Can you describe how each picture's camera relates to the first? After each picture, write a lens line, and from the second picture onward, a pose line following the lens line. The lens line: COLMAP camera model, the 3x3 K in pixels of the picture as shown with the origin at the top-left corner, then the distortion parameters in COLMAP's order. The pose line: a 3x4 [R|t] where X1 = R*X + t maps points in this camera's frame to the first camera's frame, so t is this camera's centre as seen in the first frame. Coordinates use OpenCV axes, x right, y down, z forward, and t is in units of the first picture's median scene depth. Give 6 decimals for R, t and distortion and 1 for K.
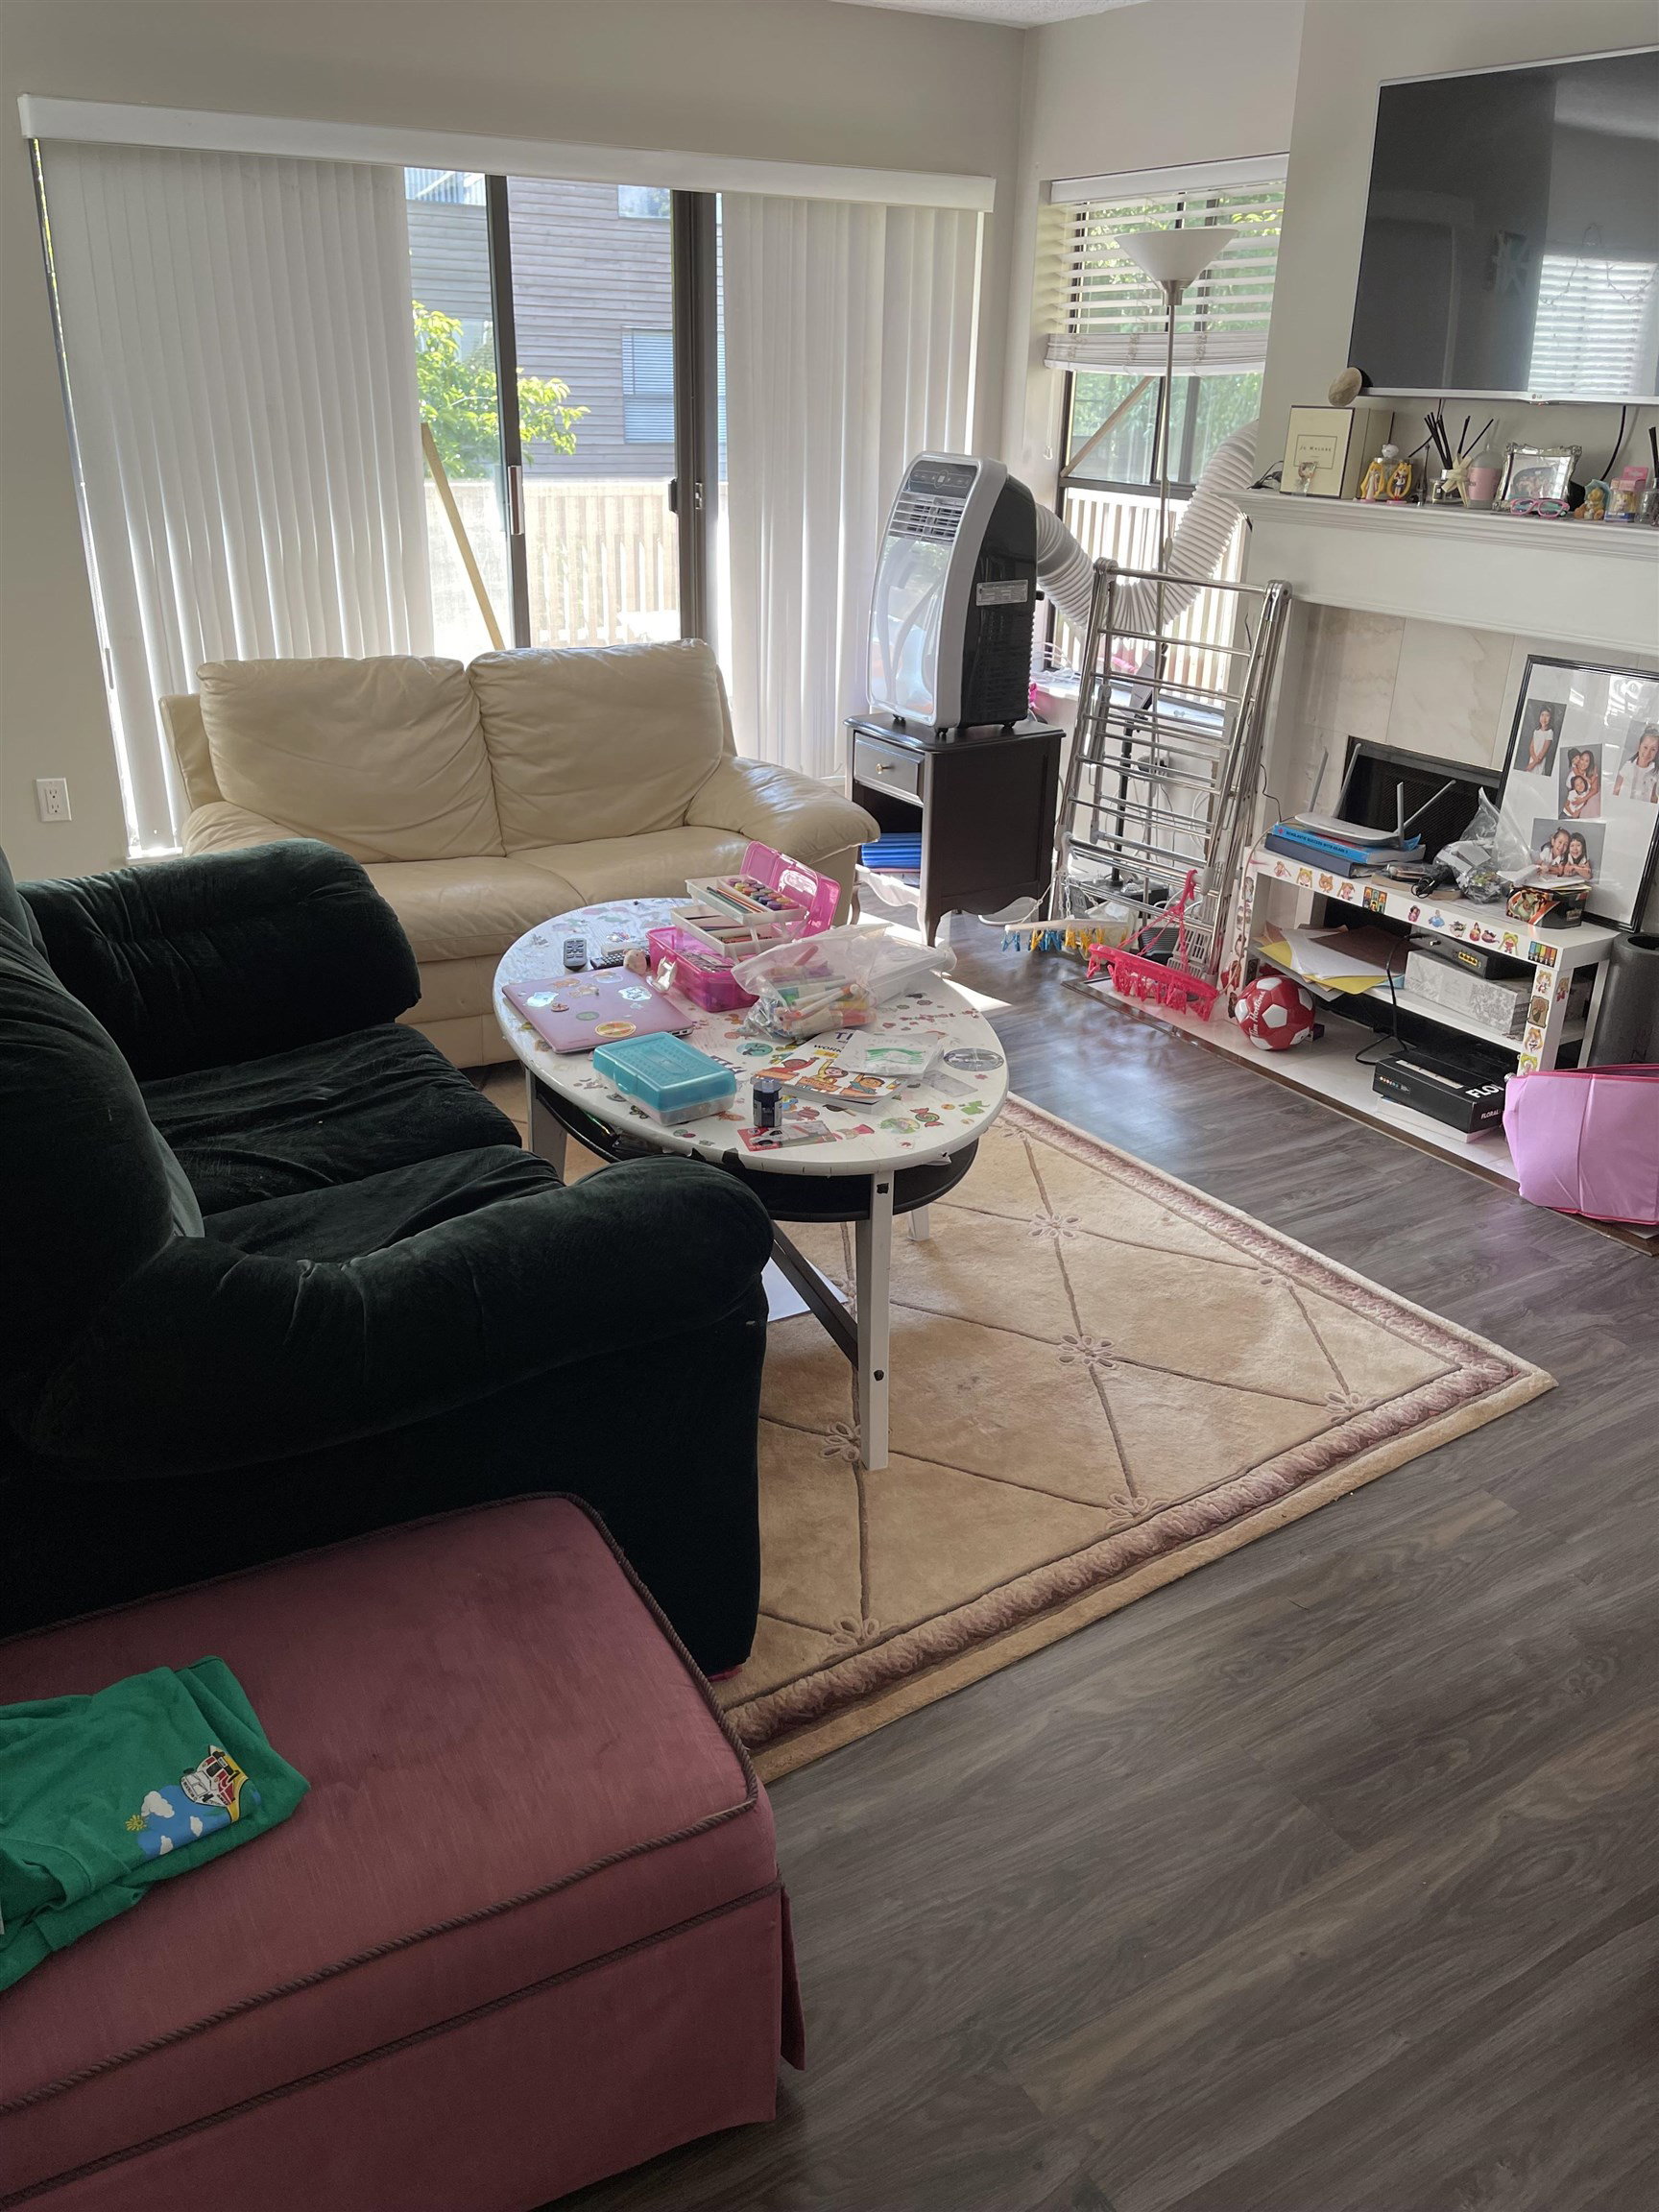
lens RADIAL K [[1678.2, 0, 826.5], [0, 1678.2, 1100.2], [0, 0, 1]] dist [0.014600, -0.010651]
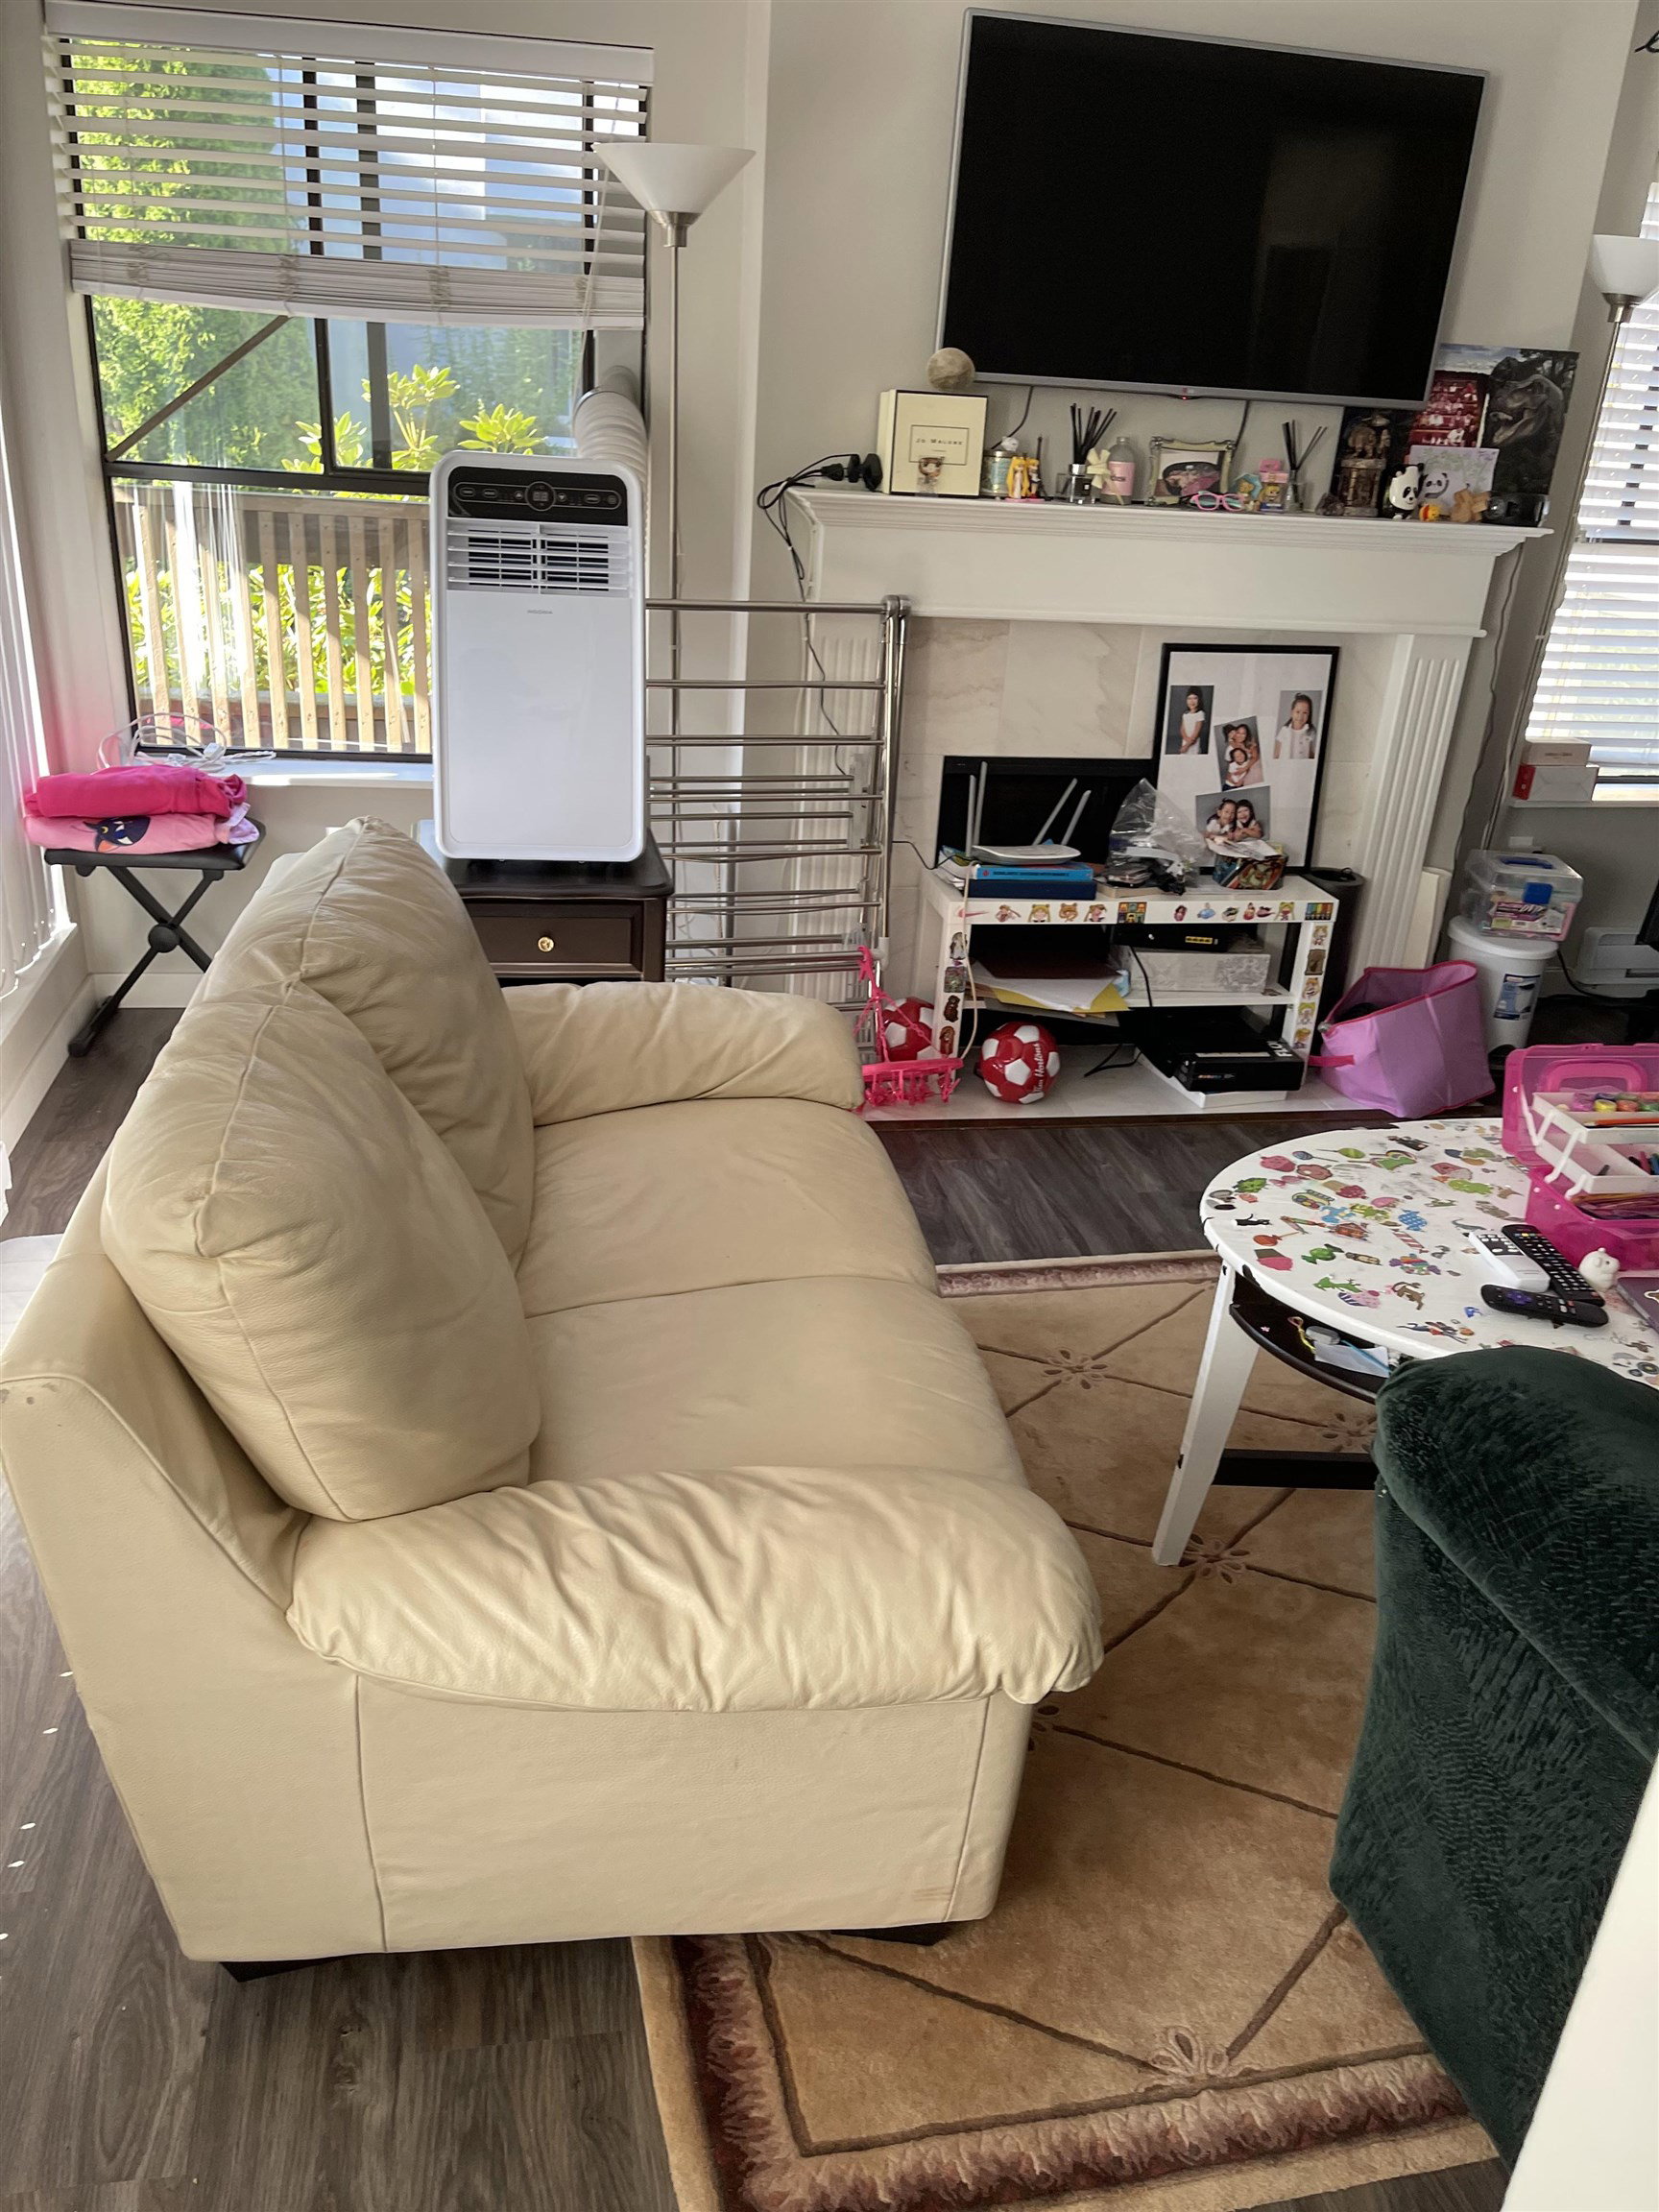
lens RADIAL K [[1678.2, 0, 835.1], [0, 1678.2, 1115.5], [0, 0, 1]] dist [0.014600, -0.010651]
pose [[0.355569, -0.379734, 0.854033, -0.609498], [0.322064, 0.907564, 0.269447, -0.329589], [-0.877408, 0.179246, 0.445001, 0.739624]]
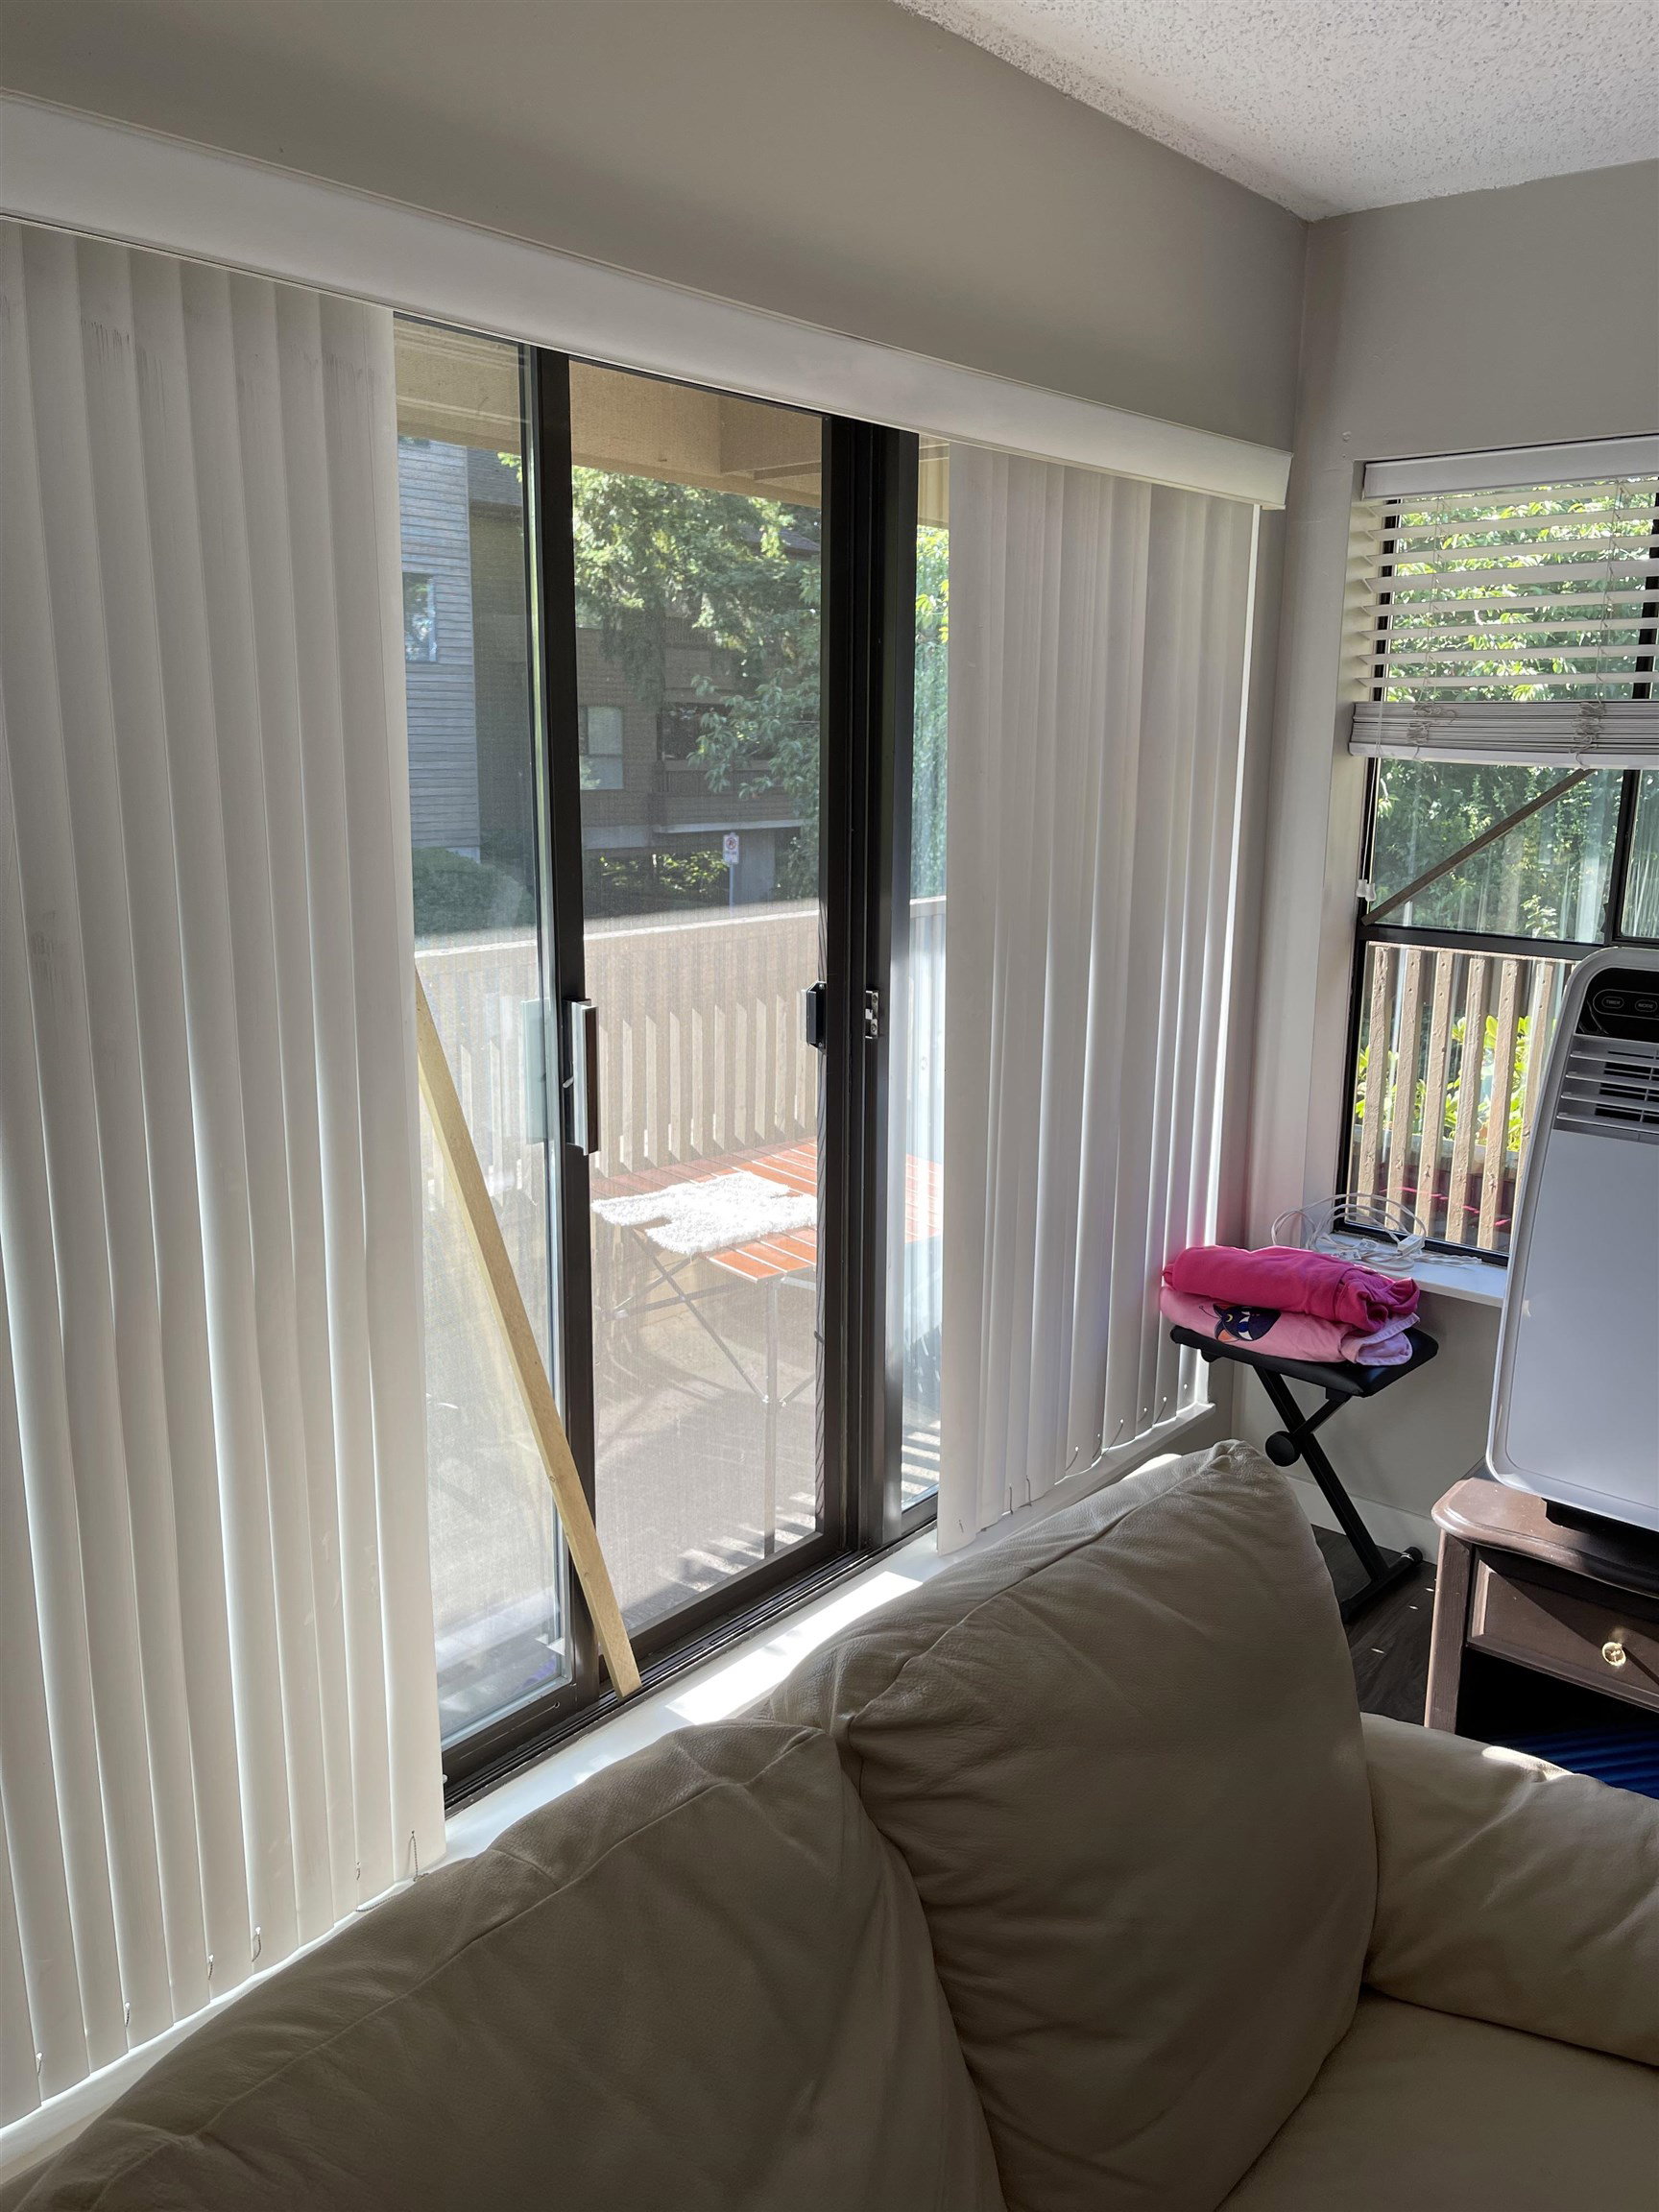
lens RADIAL K [[1678.2, 0, 848.4], [0, 1678.2, 1089.5], [0, 0, 1]] dist [0.014600, -0.010651]
pose [[0.940398, -0.084000, 0.329538, -0.339241], [0.145646, 0.975129, -0.167065, -0.351119], [-0.307309, 0.205104, 0.929244, 0.749389]]
